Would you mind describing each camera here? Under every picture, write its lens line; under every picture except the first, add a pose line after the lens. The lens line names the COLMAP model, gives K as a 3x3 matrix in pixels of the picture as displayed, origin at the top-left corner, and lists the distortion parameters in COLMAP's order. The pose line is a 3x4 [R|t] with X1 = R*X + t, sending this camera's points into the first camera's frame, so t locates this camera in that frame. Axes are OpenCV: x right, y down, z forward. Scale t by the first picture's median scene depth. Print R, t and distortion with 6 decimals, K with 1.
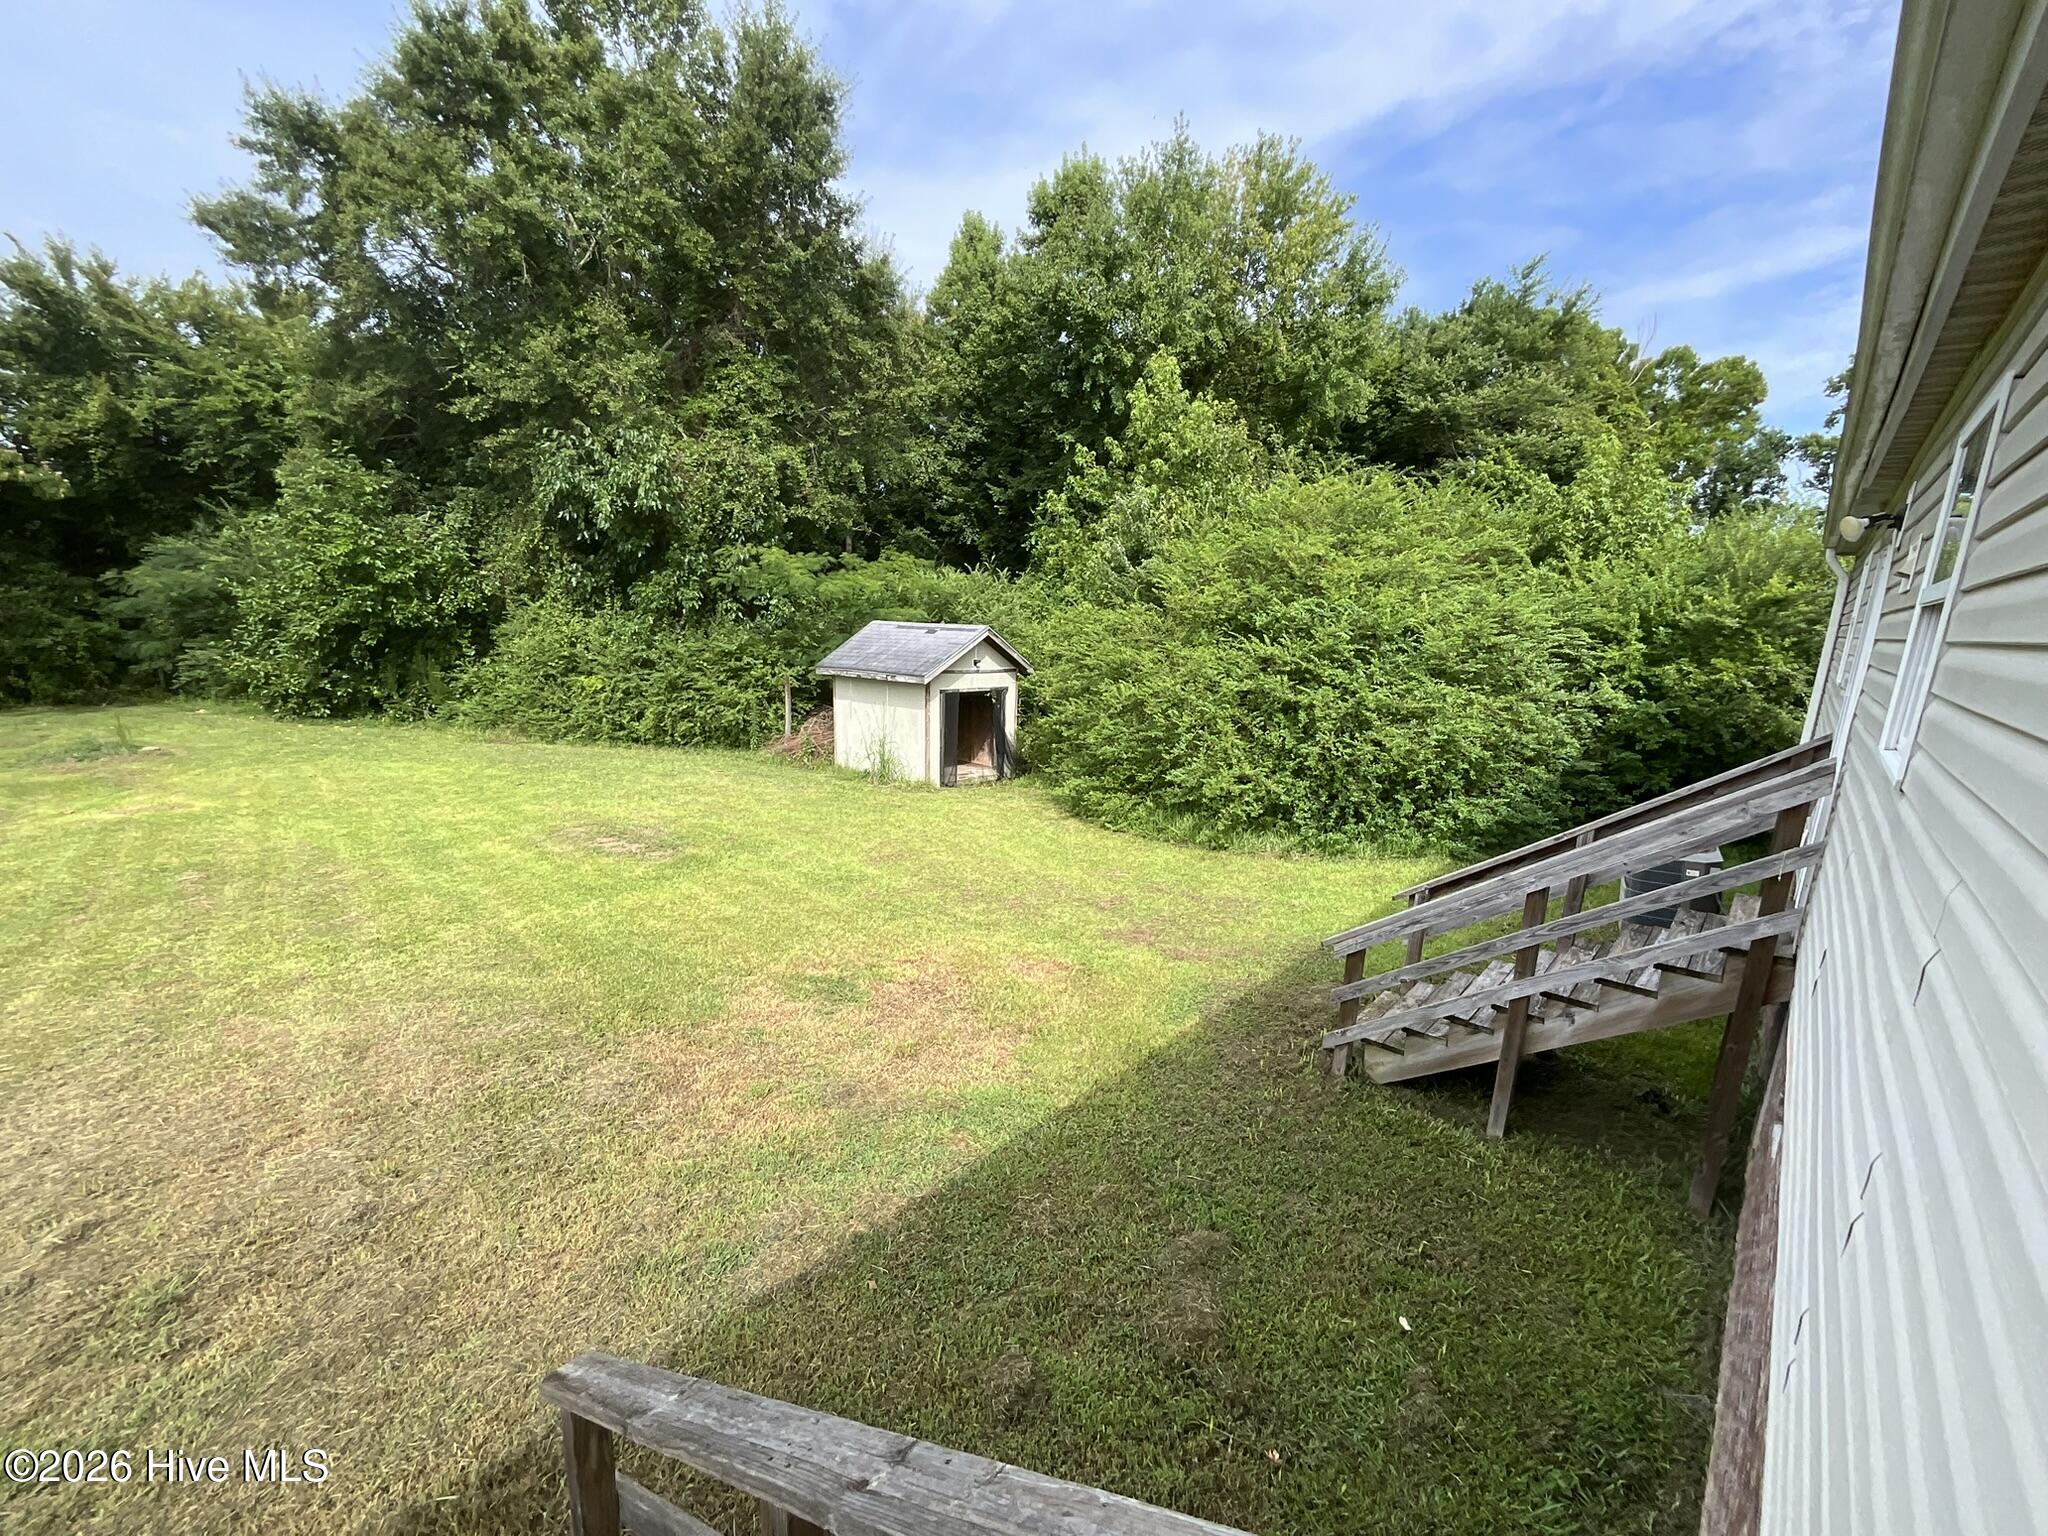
lens RADIAL K [[830.5, 0, 1023.1], [0, 830.5, 767.8], [0, 0, 1]] dist [0.001005, -0.000768]
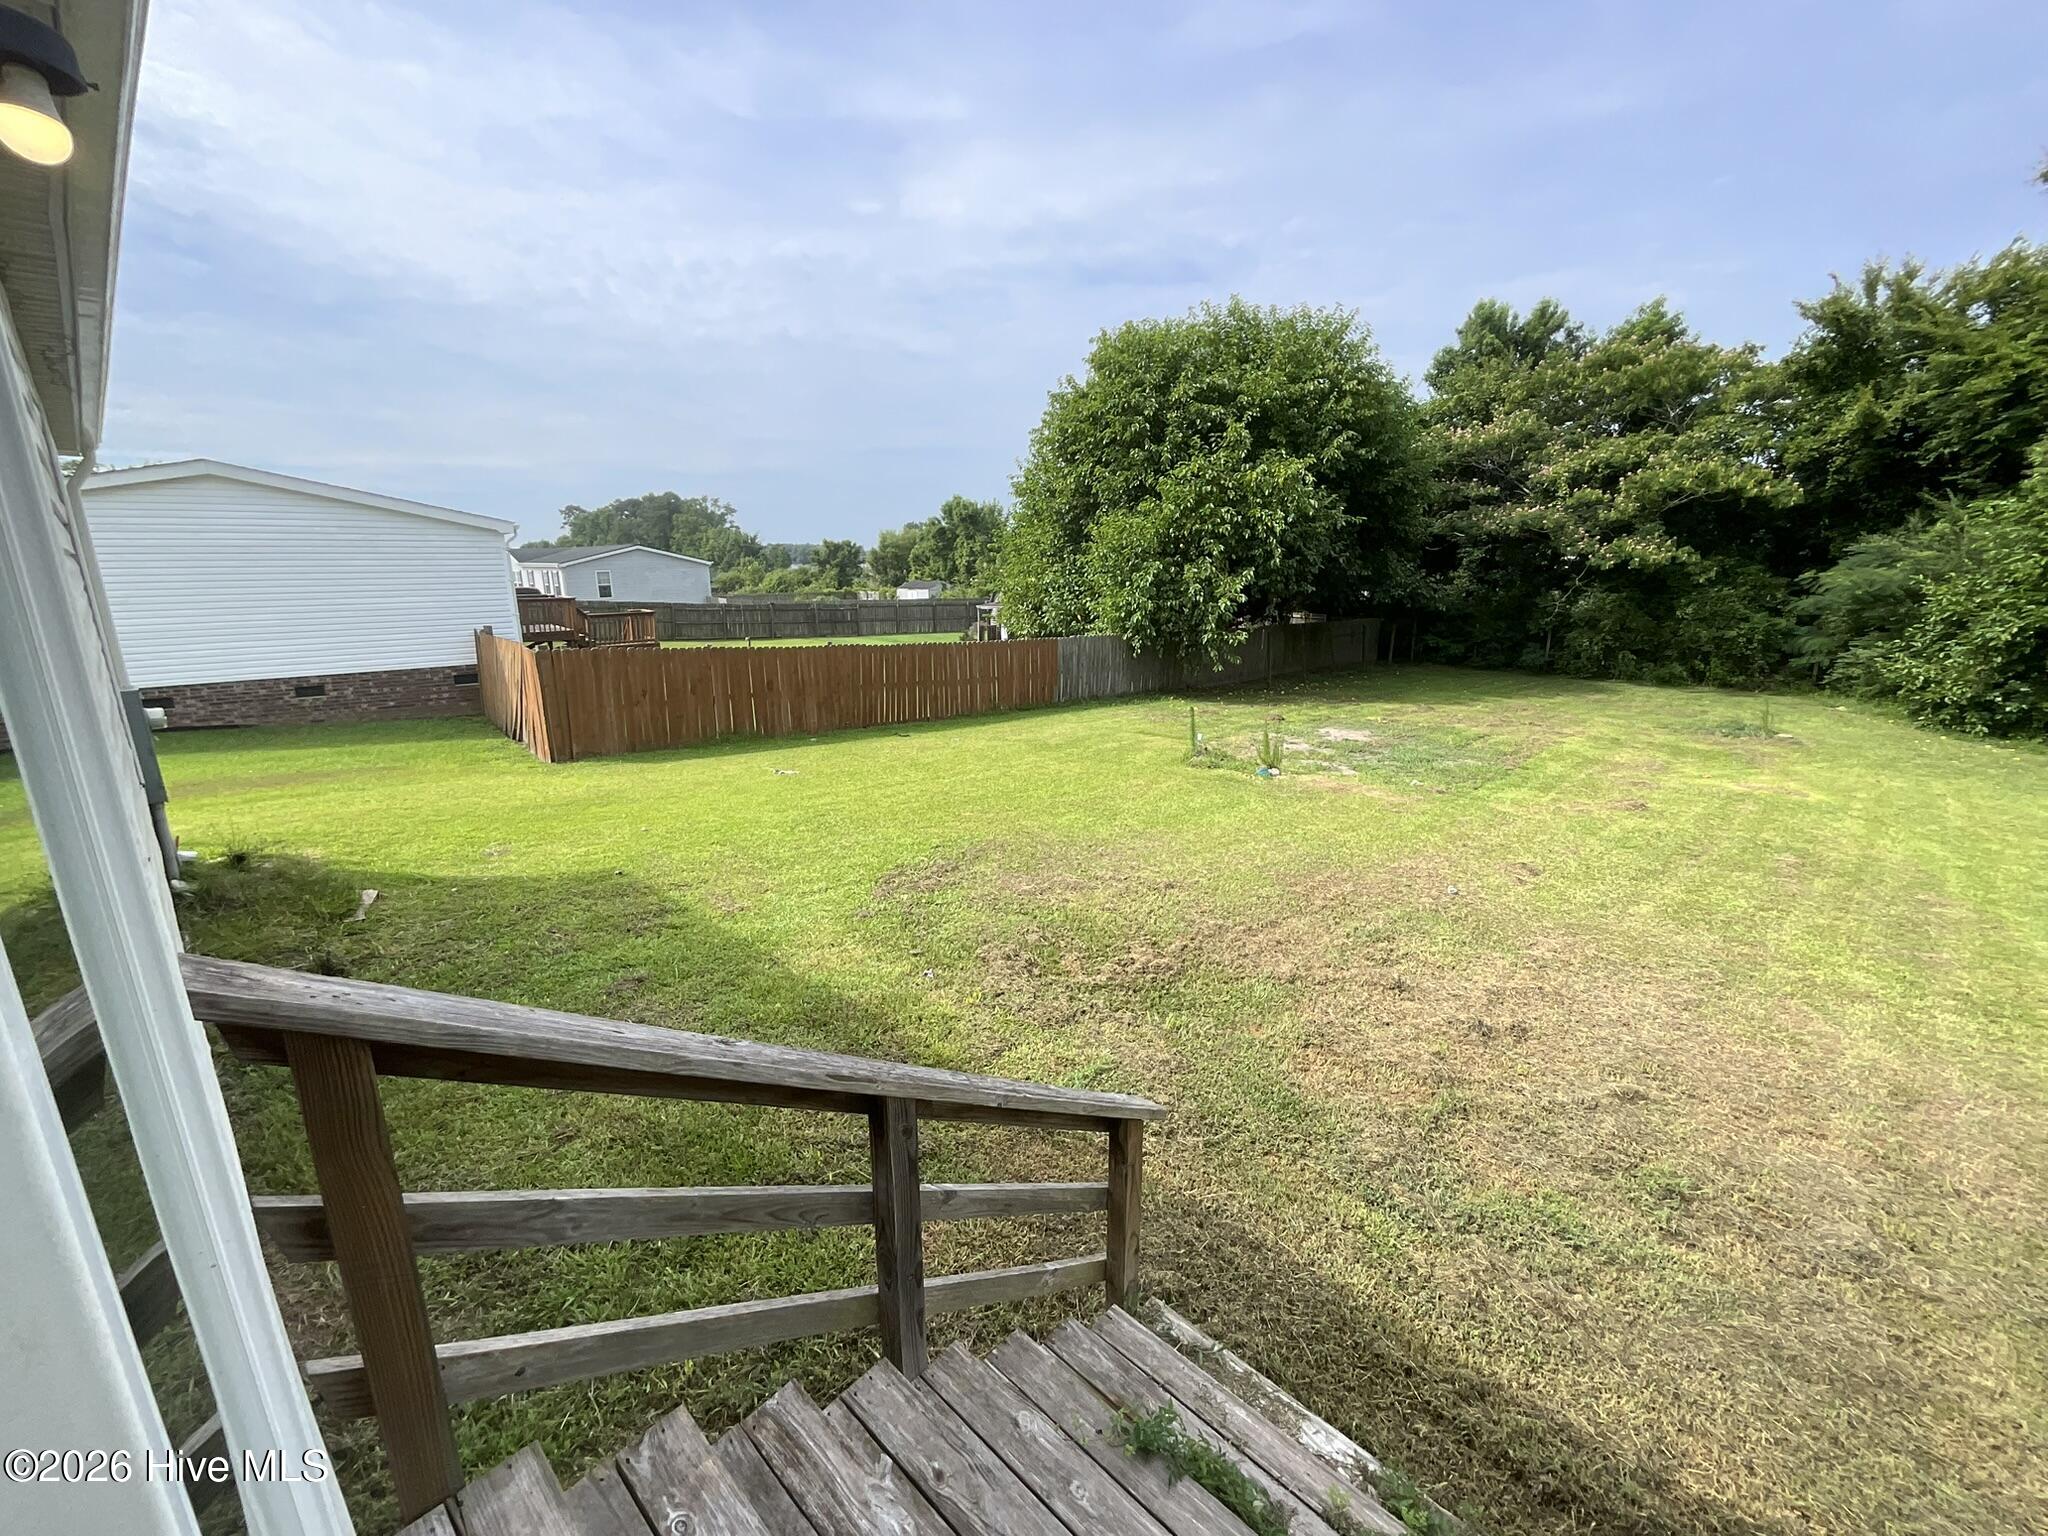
lens RADIAL K [[830.5, 0, 1021.6], [0, 830.5, 767.2], [0, 0, 1]] dist [0.001005, -0.000768]
pose [[0.015067, 0.196236, -0.980441, -0.001708], [-0.195928, 0.962123, 0.189558, 0.004636], [0.980503, 0.189240, 0.052944, -0.016630]]
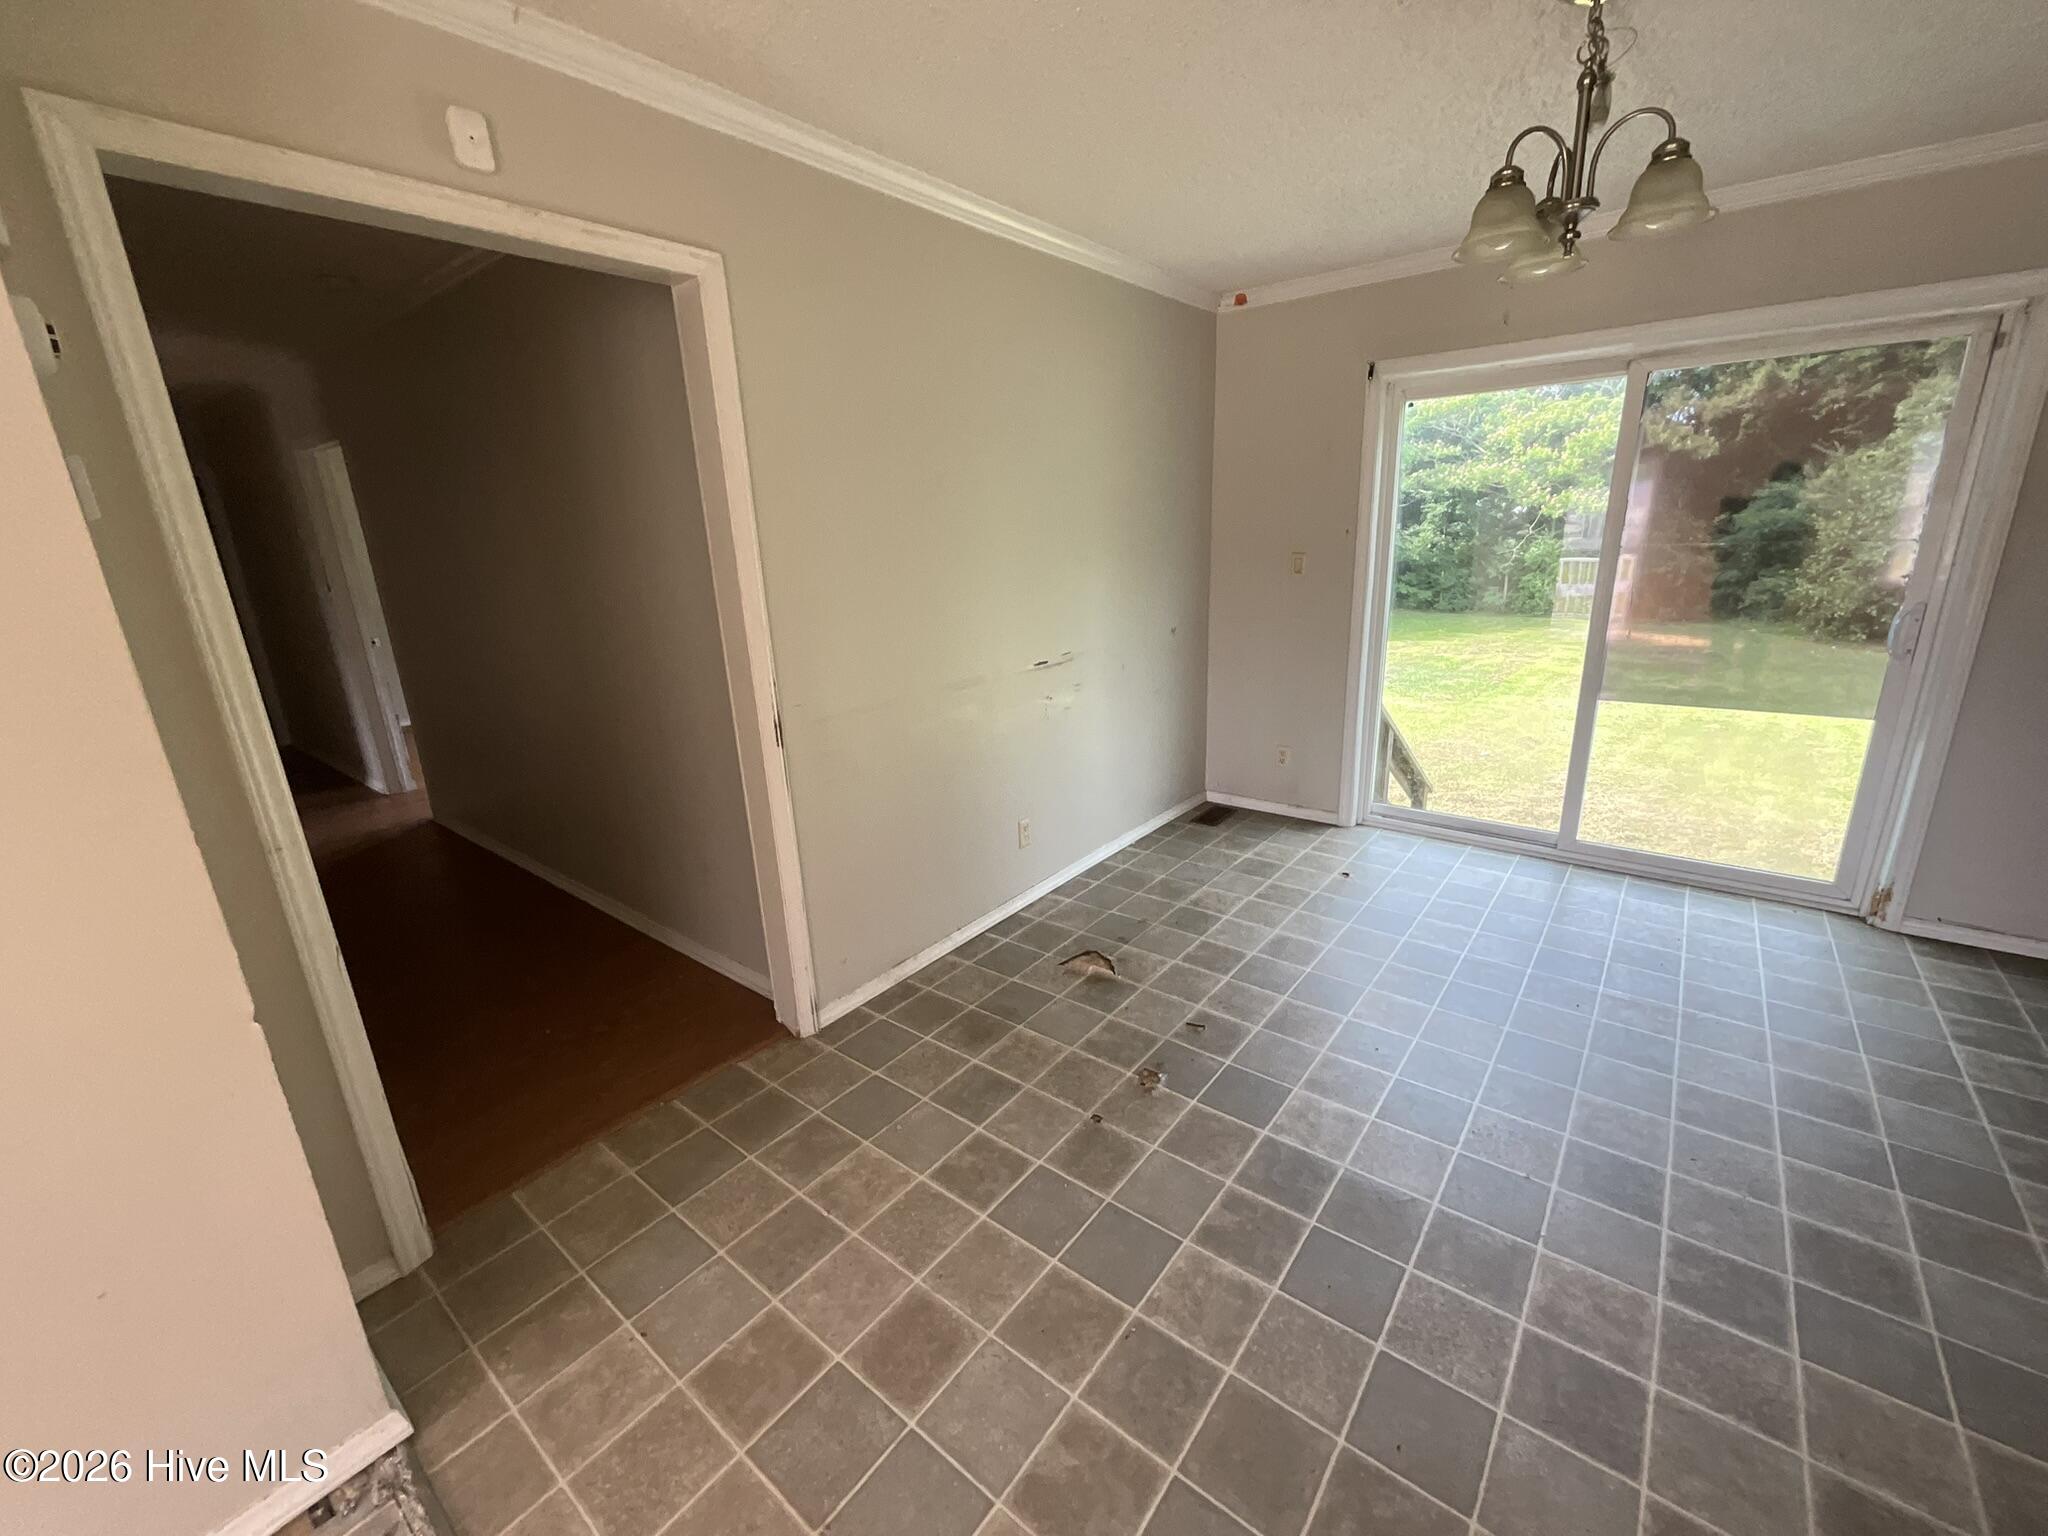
lens RADIAL K [[830.5, 0, 1014.6], [0, 830.5, 767.8], [0, 0, 1]] dist [0.001005, -0.000768]
pose [[0.074103, 0.227729, -0.970901, 0.155057], [-0.160820, 0.963564, 0.213733, 0.043484], [0.984198, 0.140302, 0.108027, -0.164627]]
